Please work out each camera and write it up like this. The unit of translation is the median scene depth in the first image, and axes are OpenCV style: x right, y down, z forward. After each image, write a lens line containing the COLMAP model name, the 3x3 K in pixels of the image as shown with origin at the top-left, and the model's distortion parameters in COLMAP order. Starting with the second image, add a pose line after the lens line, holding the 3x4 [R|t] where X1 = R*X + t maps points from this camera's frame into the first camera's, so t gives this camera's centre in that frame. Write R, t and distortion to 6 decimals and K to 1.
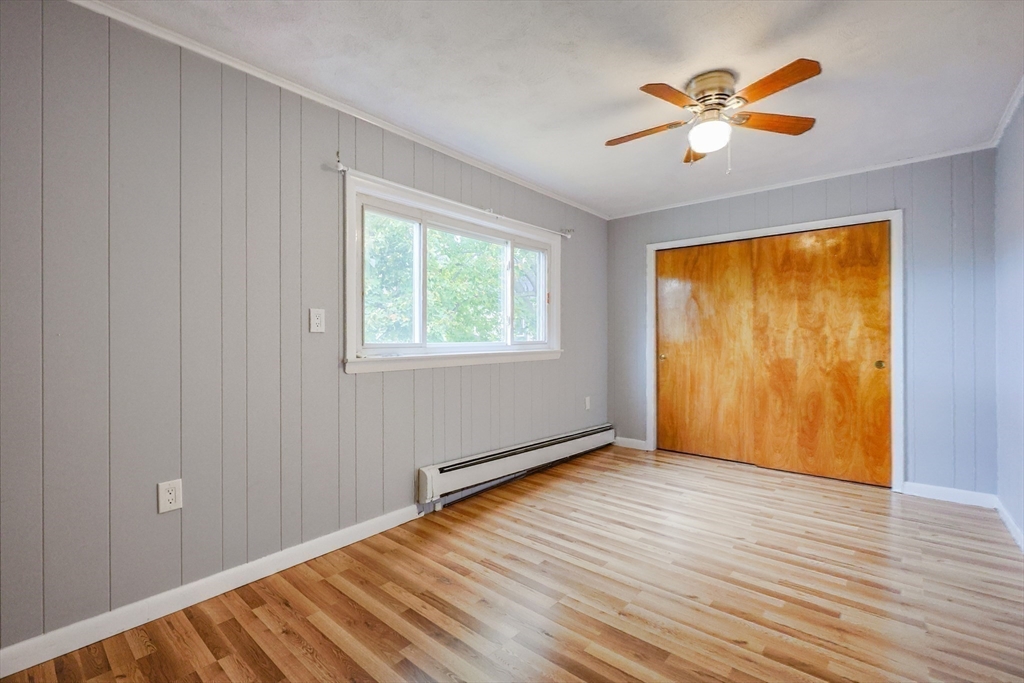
lens RADIAL K [[439.1, 0, 510.3], [0, 439.1, 343.2], [0, 0, 1]] dist [0.000531, 0.000163]
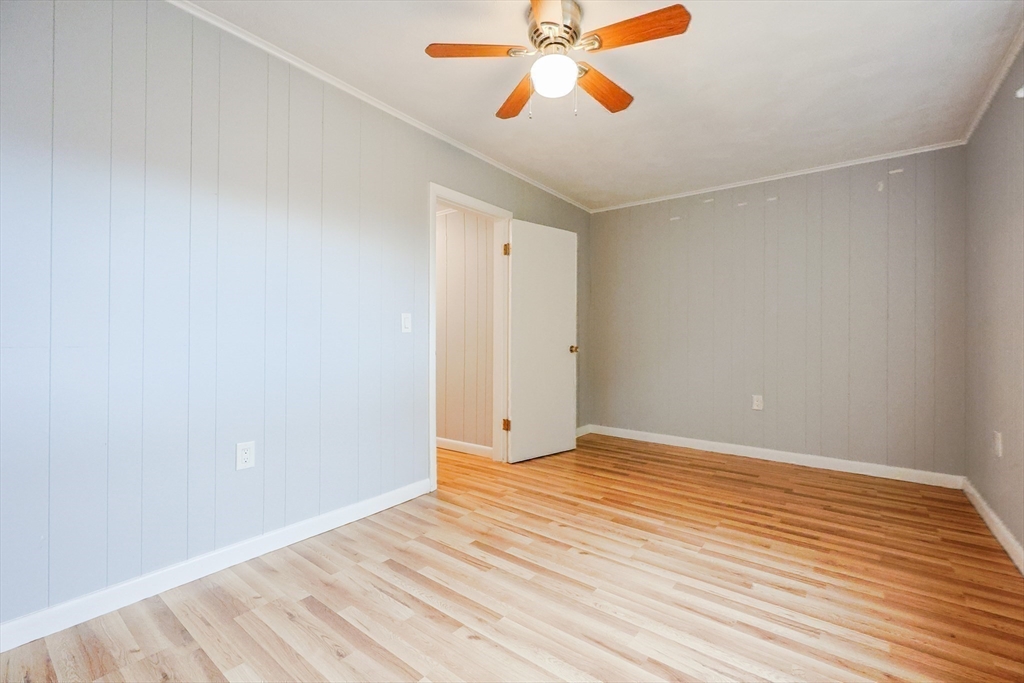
lens RADIAL K [[439.1, 0, 510.3], [0, 439.1, 343.2], [0, 0, 1]] dist [0.000531, 0.000163]
pose [[-0.998818, 0.004171, -0.048427, 0.628951], [0.002982, 0.999693, 0.024614, 0.024570], [0.048515, 0.024440, -0.998523, 2.006253]]
